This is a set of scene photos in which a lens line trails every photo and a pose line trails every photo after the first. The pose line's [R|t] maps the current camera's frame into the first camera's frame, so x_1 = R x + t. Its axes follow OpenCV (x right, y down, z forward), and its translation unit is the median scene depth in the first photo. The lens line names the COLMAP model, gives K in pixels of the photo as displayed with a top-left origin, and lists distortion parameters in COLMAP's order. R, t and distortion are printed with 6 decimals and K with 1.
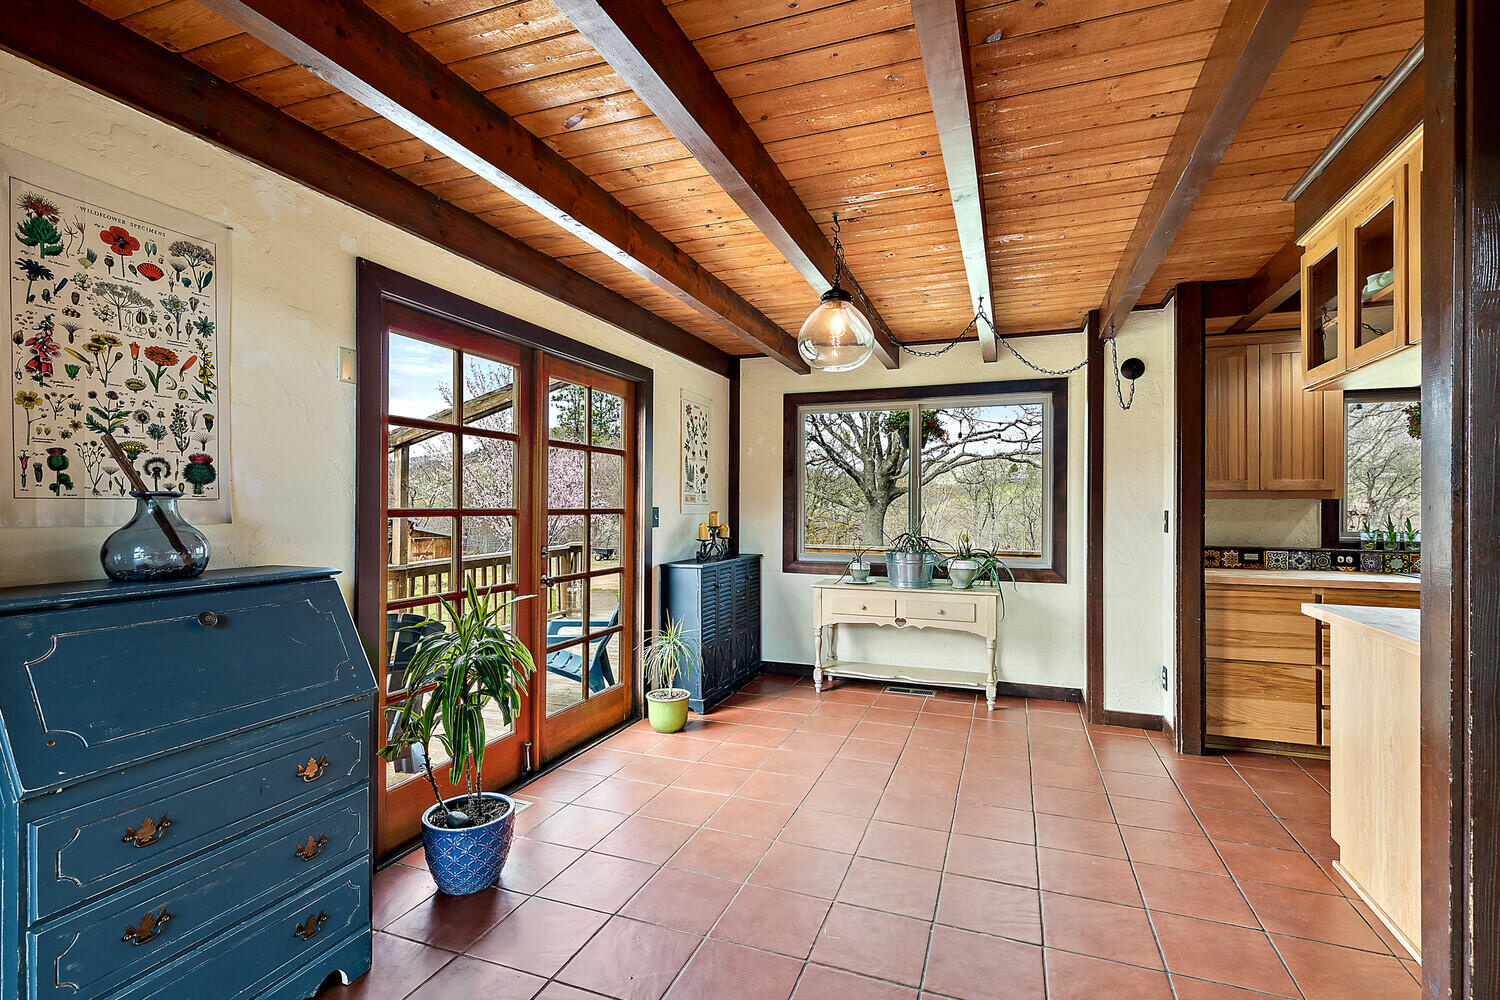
lens RADIAL K [[680.9, 0, 756.5], [0, 680.9, 504.6], [0, 0, 1]] dist [0.008134, 0.000859]
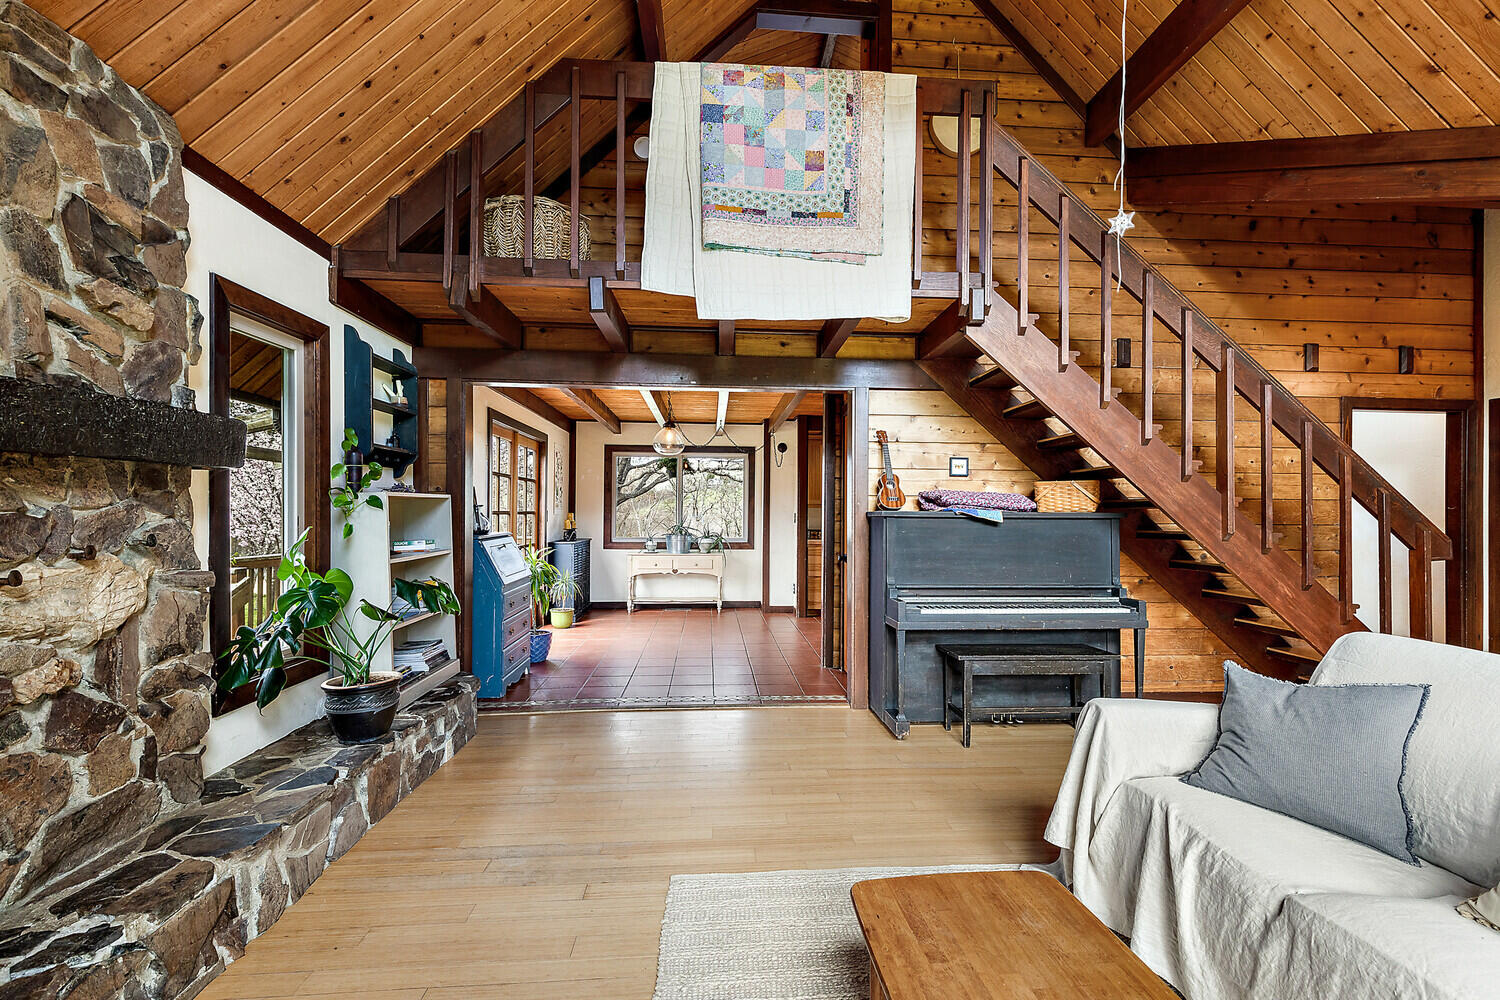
lens RADIAL K [[680.9, 0, 756.5], [0, 680.9, 504.6], [0, 0, 1]] dist [0.008134, 0.000859]
pose [[0.911657, 0.008553, 0.410862, -0.909151], [-0.005809, 0.999952, -0.007928, -0.002768], [-0.410910, 0.004841, 0.911663, -2.076035]]
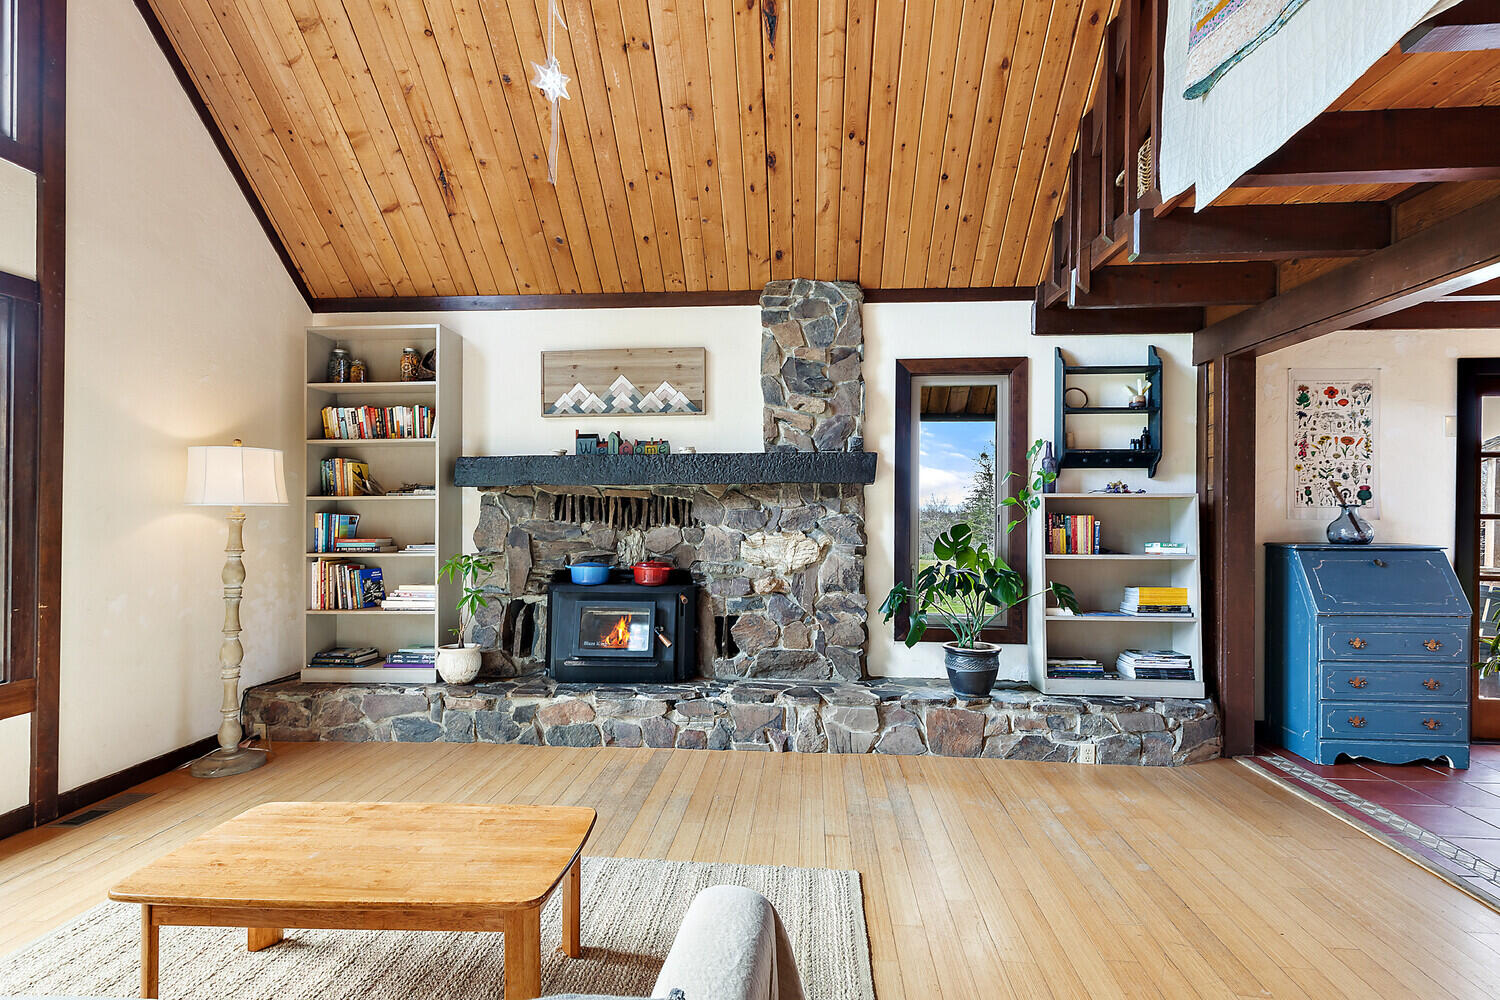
lens RADIAL K [[700.4, 0, 759.4], [0, 700.4, 505.7], [0, 0, 1]] dist [-0.000511, -0.000164]
pose [[0.271552, 0.000059, -0.962424, 0.738078], [-0.004366, 0.999990, -0.001171, -0.003658], [0.962414, 0.004520, 0.271550, -1.364351]]
